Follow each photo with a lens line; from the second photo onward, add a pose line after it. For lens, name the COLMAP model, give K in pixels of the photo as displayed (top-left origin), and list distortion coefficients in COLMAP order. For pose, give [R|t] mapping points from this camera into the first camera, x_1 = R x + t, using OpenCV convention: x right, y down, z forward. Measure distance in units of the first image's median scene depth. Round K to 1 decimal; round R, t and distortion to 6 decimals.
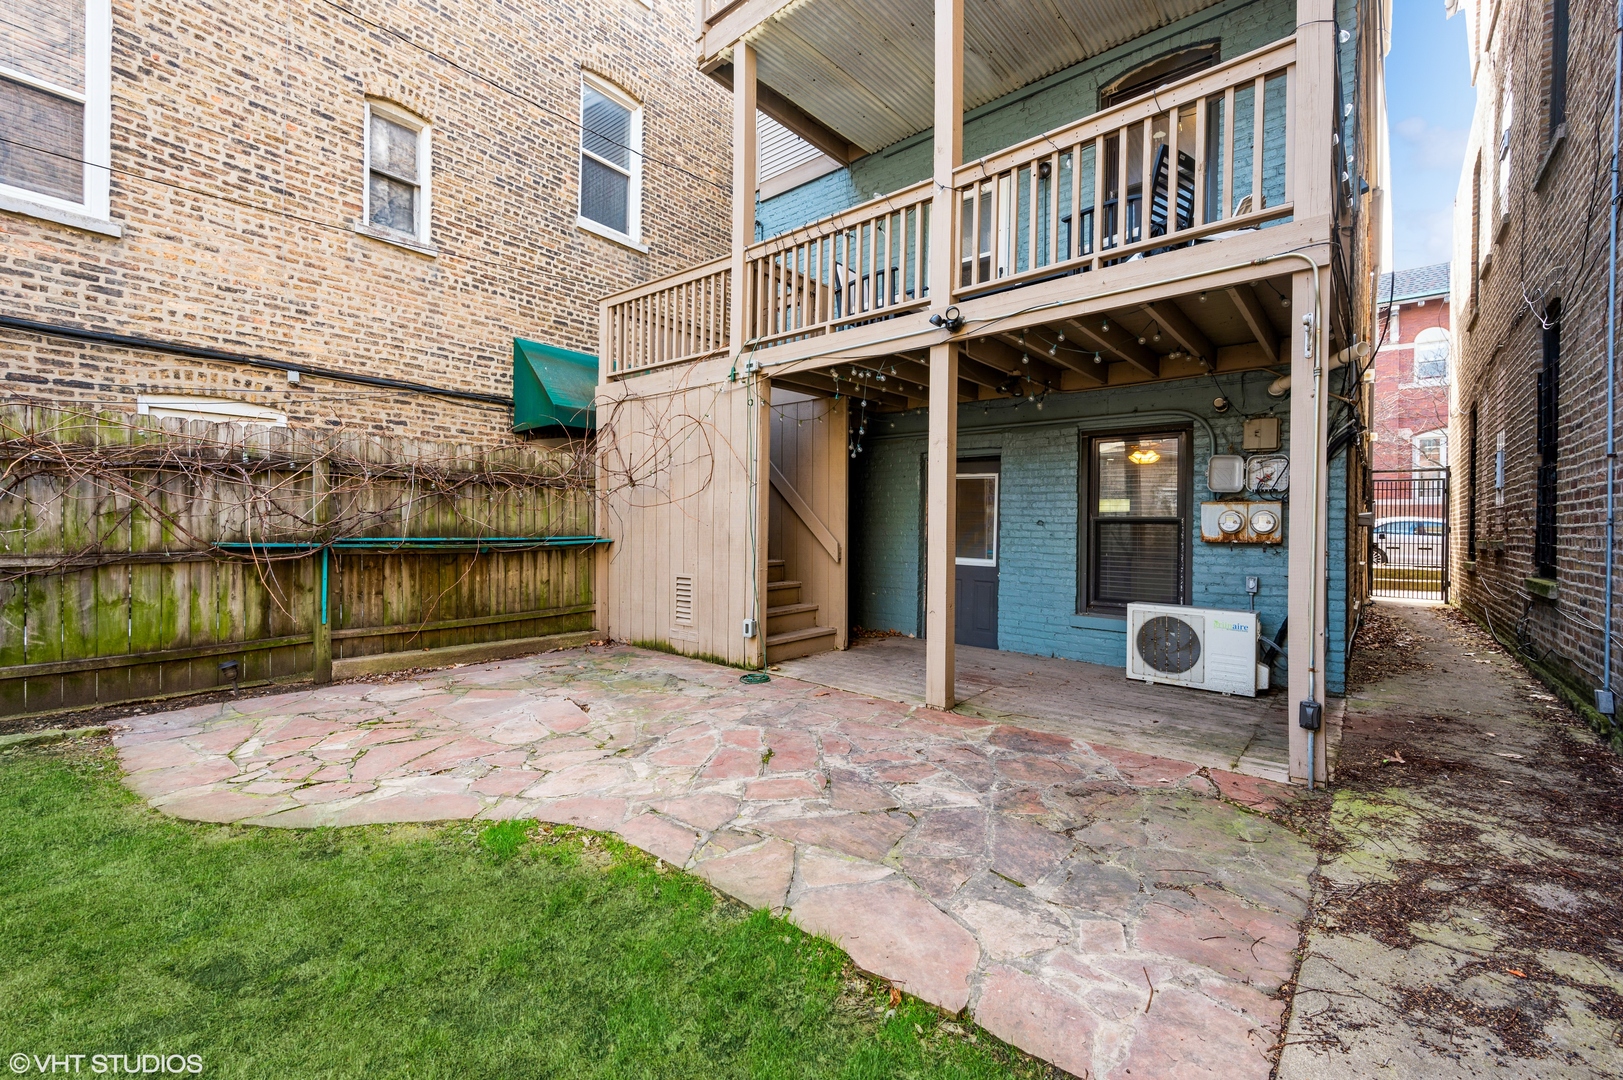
lens RADIAL K [[672.7, 0, 807.0], [0, 672.7, 517.5], [0, 0, 1]] dist [0.005546, 0.000819]
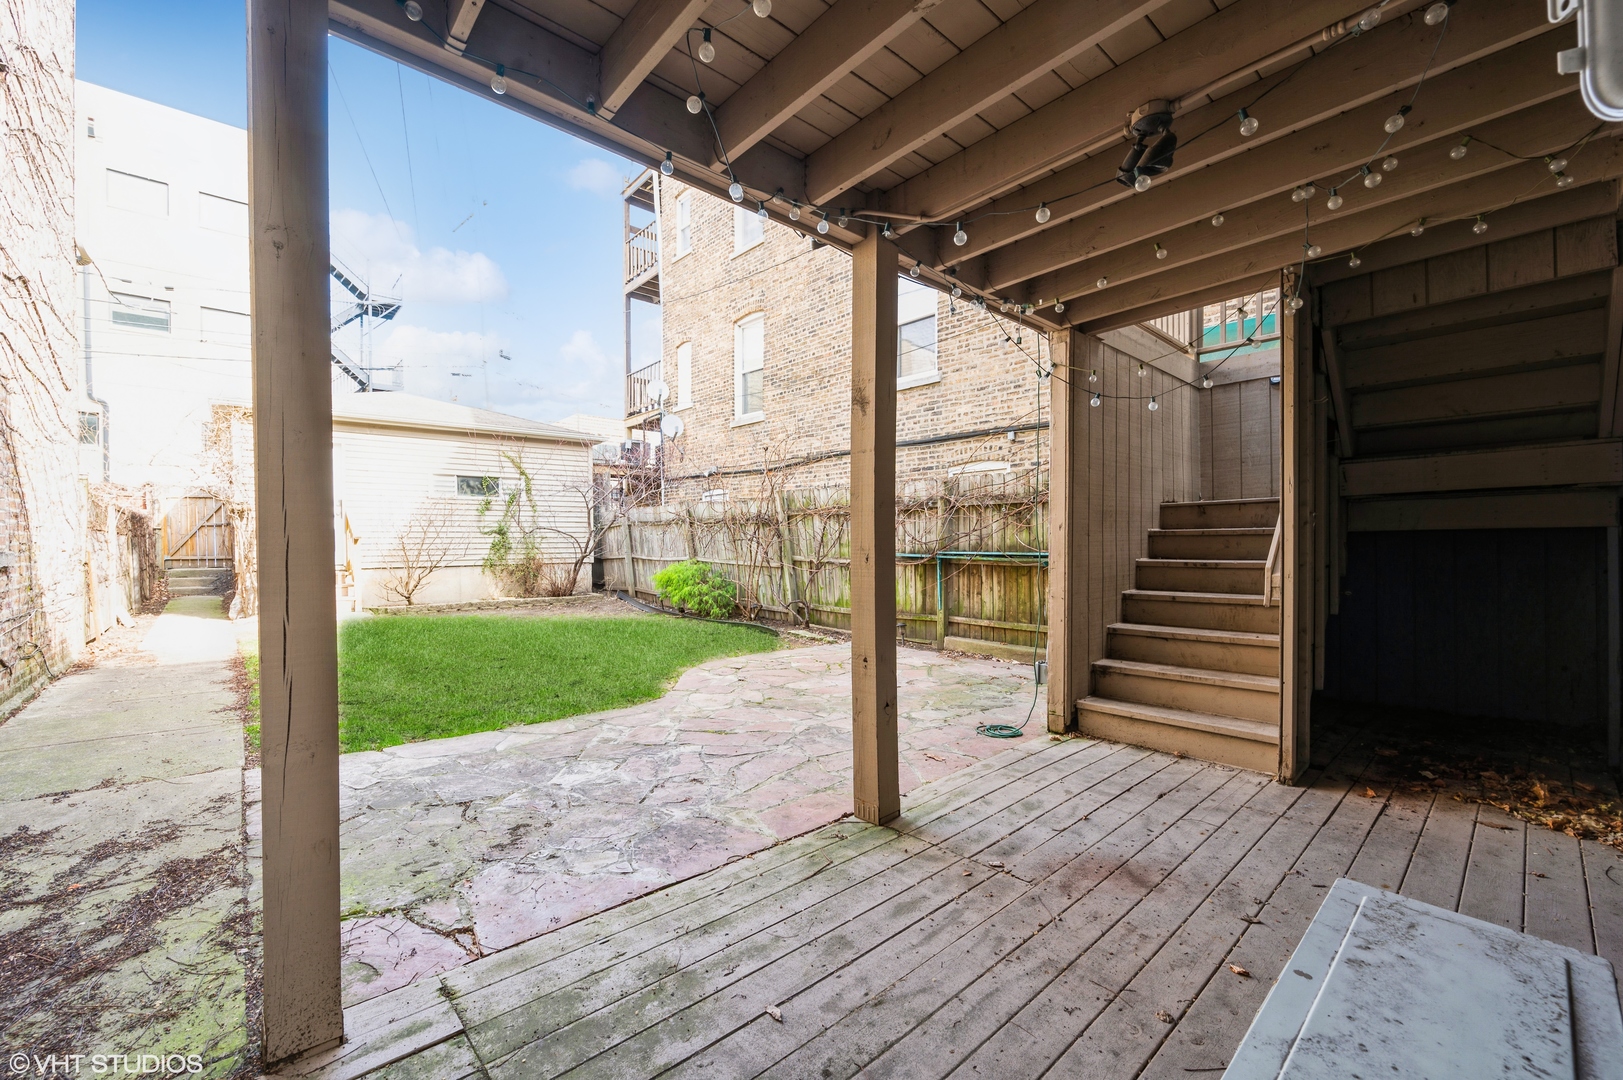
lens RADIAL K [[650.4, 0, 803.7], [0, 650.4, 545.6], [0, 0, 1]] dist [-0.010605, 0.000003]
pose [[-0.142231, -0.005931, -0.989816, 0.695432], [0.016938, 0.999821, -0.008425, 0.023264], [0.989689, -0.017964, -0.142105, 0.863098]]
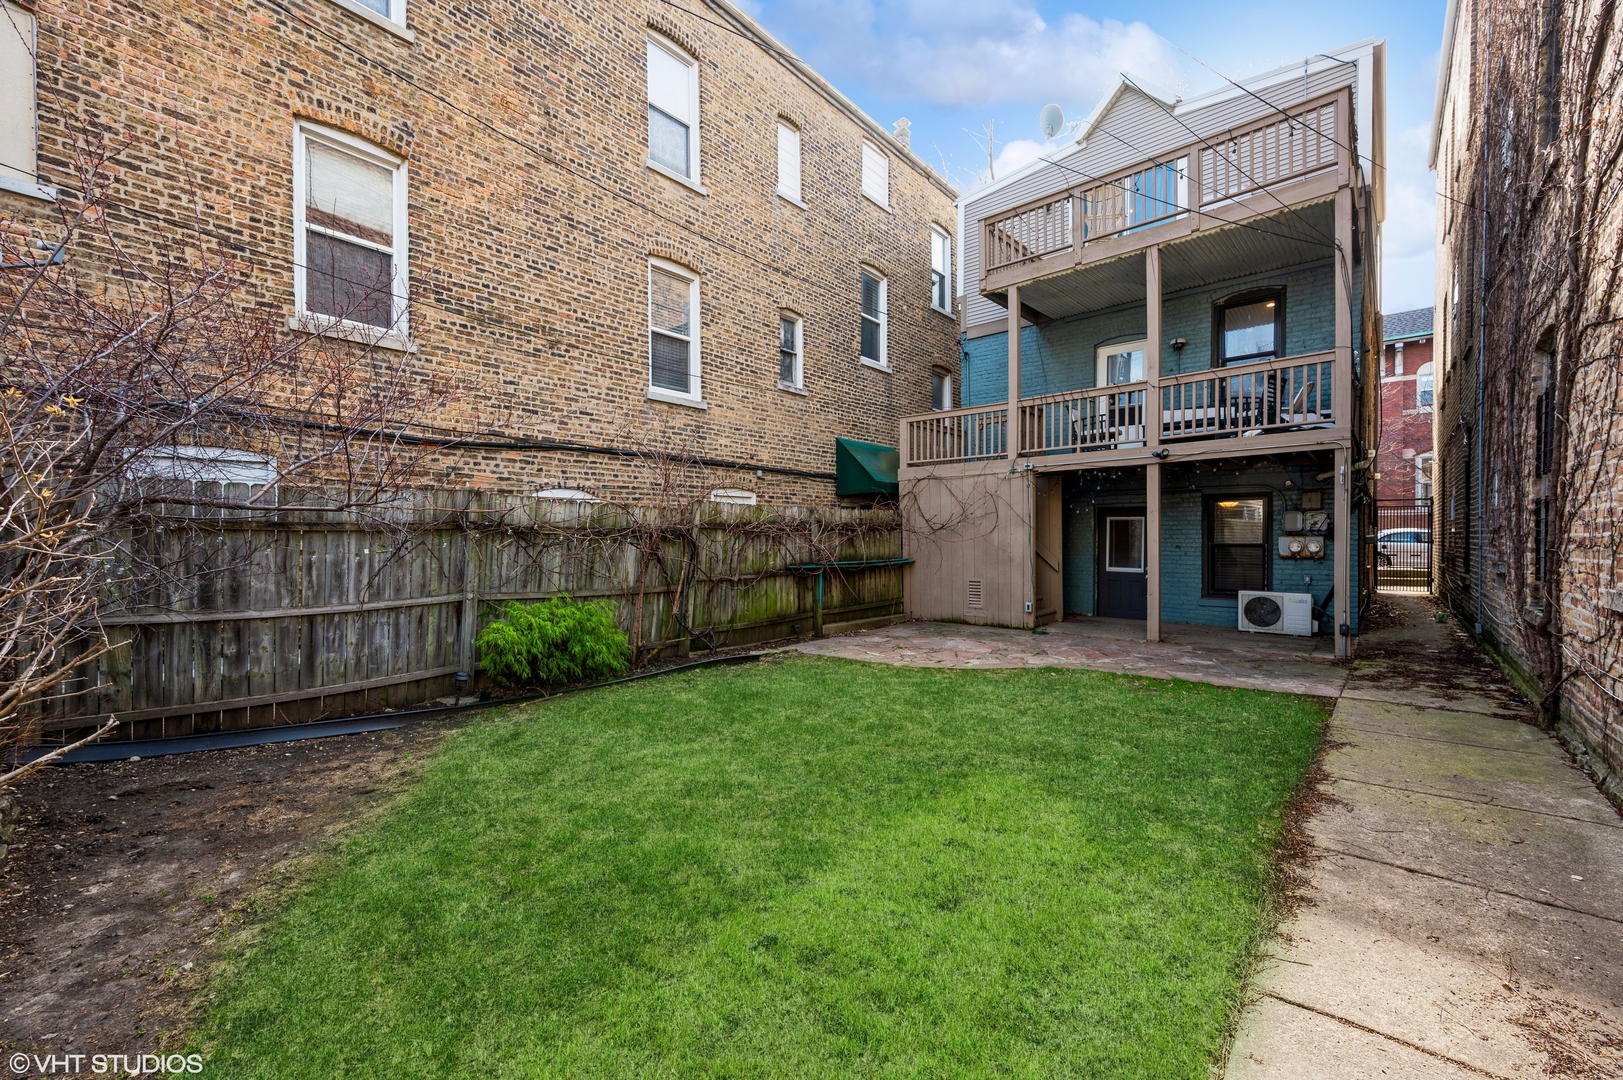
lens RADIAL K [[655.5, 0, 798.5], [0, 655.5, 538.7], [0, 0, 1]] dist [0.006677, 0.000017]
pose [[0.999424, -0.017091, -0.029314, -0.685393], [0.017494, 0.999755, 0.013553, -0.062666], [0.029075, -0.014058, 0.999478, -0.853969]]
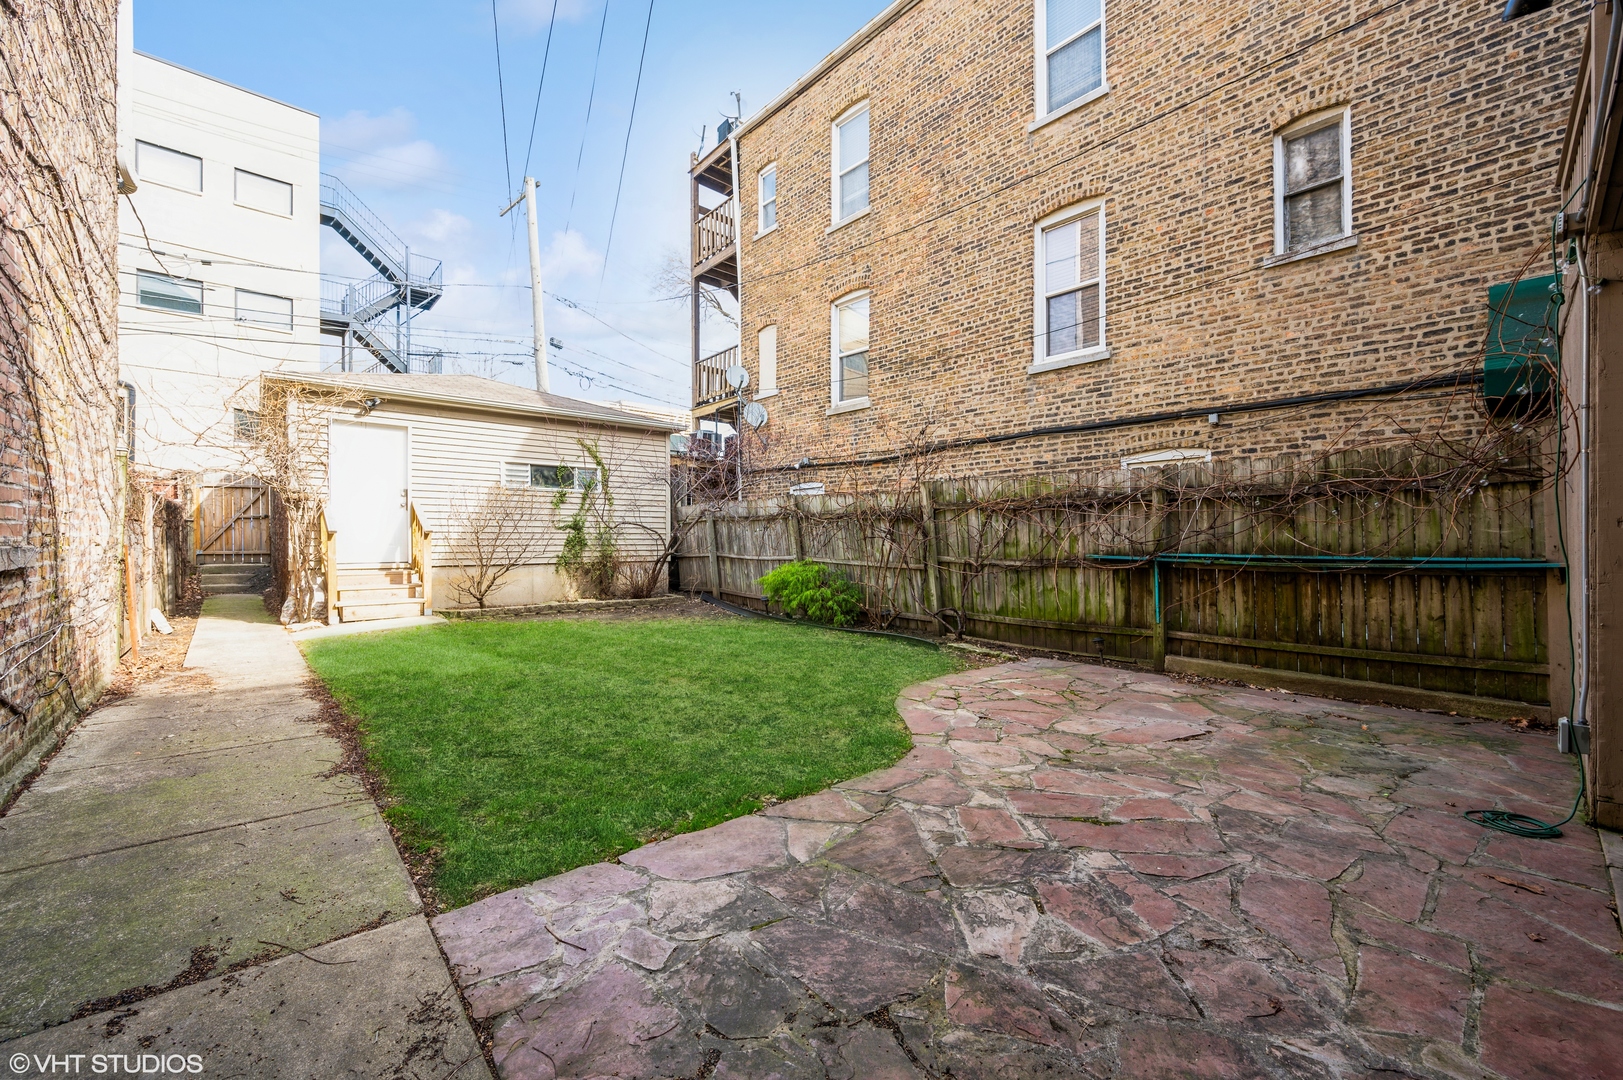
lens RADIAL K [[631.5, 0, 810.1], [0, 631.5, 534.7], [0, 0, 1]] dist [-0.000332, -0.000074]
pose [[-0.138886, -0.021544, -0.990074, 0.488658], [0.009386, 0.999690, -0.023070, 0.016577], [0.990264, -0.012497, -0.138640, 0.507043]]
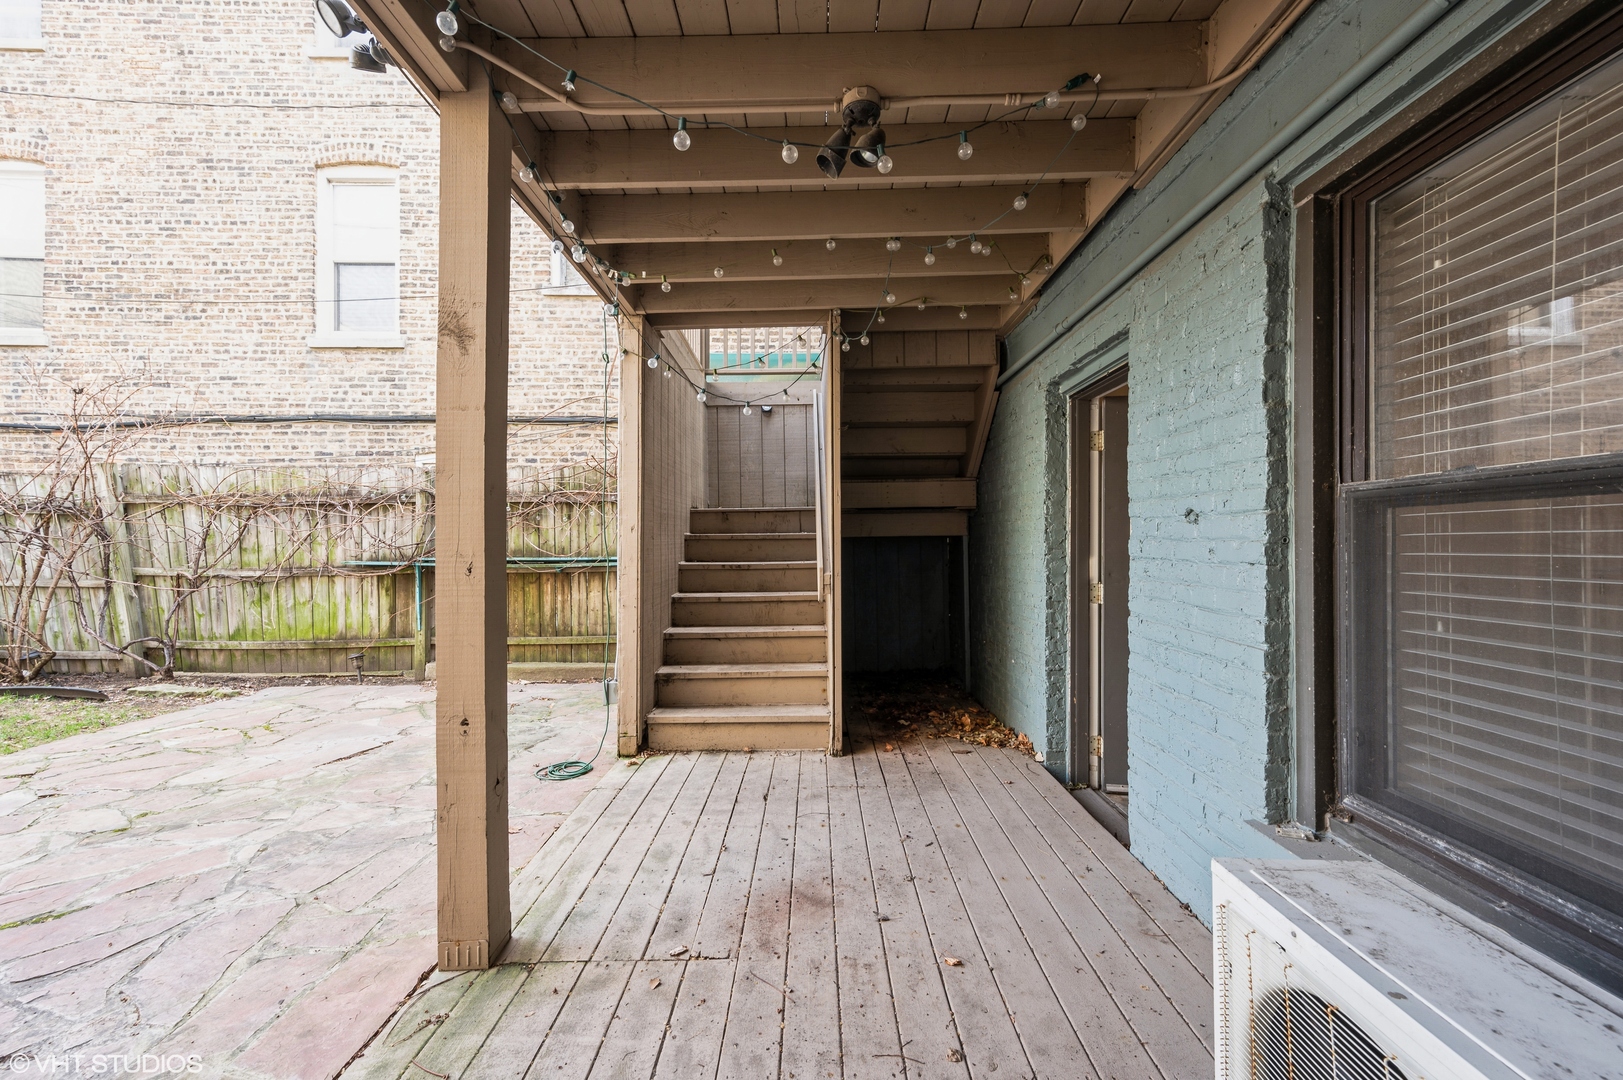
lens RADIAL K [[641.3, 0, 804.5], [0, 641.3, 538.0], [0, 0, 1]] dist [0.012374, 0.000507]
pose [[0.639383, -0.021493, -0.768588, 0.554020], [0.021869, 0.999713, -0.009764, 0.020742], [0.768577, -0.010565, 0.639670, 0.758372]]
